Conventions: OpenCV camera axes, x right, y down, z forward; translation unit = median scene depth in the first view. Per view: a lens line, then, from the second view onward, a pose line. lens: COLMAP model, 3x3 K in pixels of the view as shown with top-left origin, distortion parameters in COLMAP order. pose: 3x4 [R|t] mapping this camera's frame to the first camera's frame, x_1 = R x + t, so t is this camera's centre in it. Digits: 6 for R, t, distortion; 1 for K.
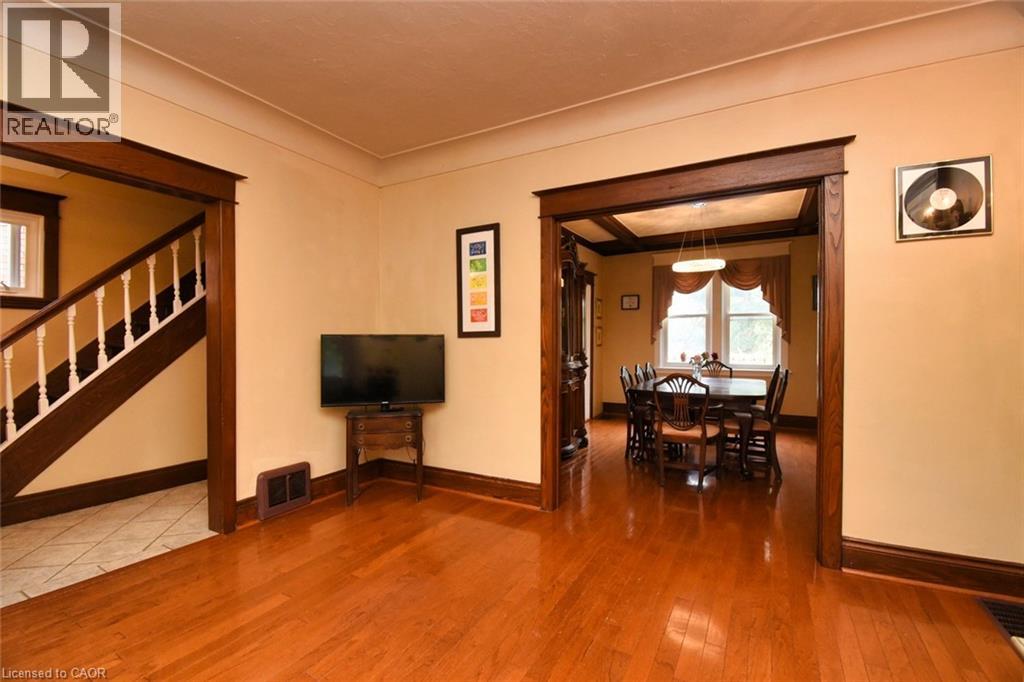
lens RADIAL K [[454.2, 0, 508.8], [0, 454.2, 340.6], [0, 0, 1]] dist [0.020755, -0.025049]
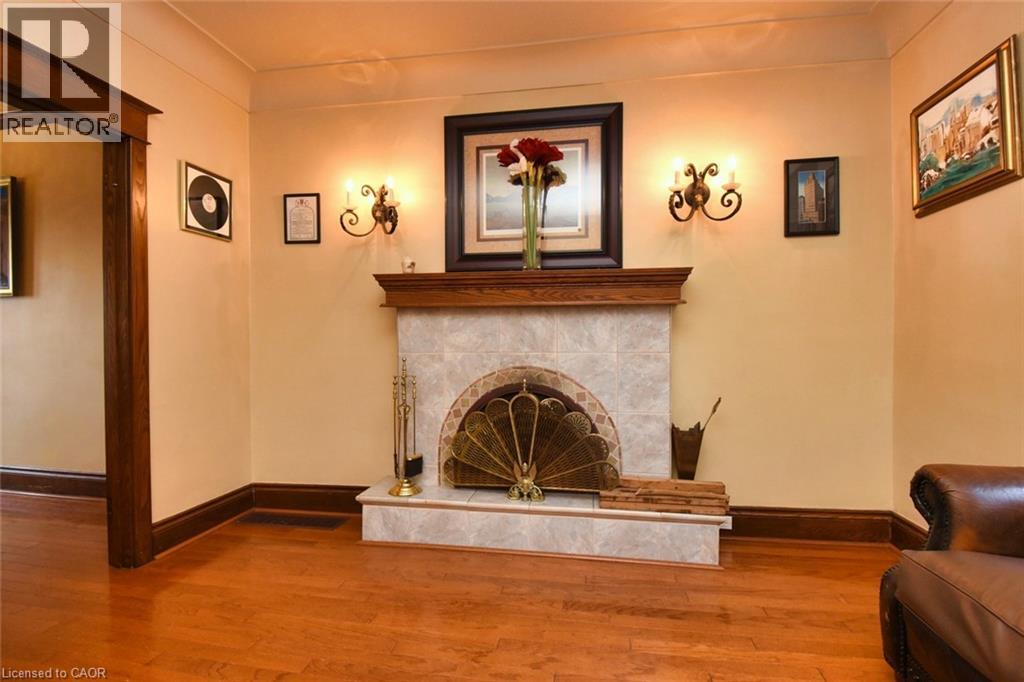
lens RADIAL K [[508.4, 0, 507.1], [0, 508.4, 339.4], [0, 0, 1]] dist [-0.002566, -0.000711]
pose [[-0.337006, 0.001025, 0.941502, -0.521705], [0.002693, 0.999996, -0.000125, 0.044559], [-0.941499, 0.002494, -0.337008, 0.657046]]
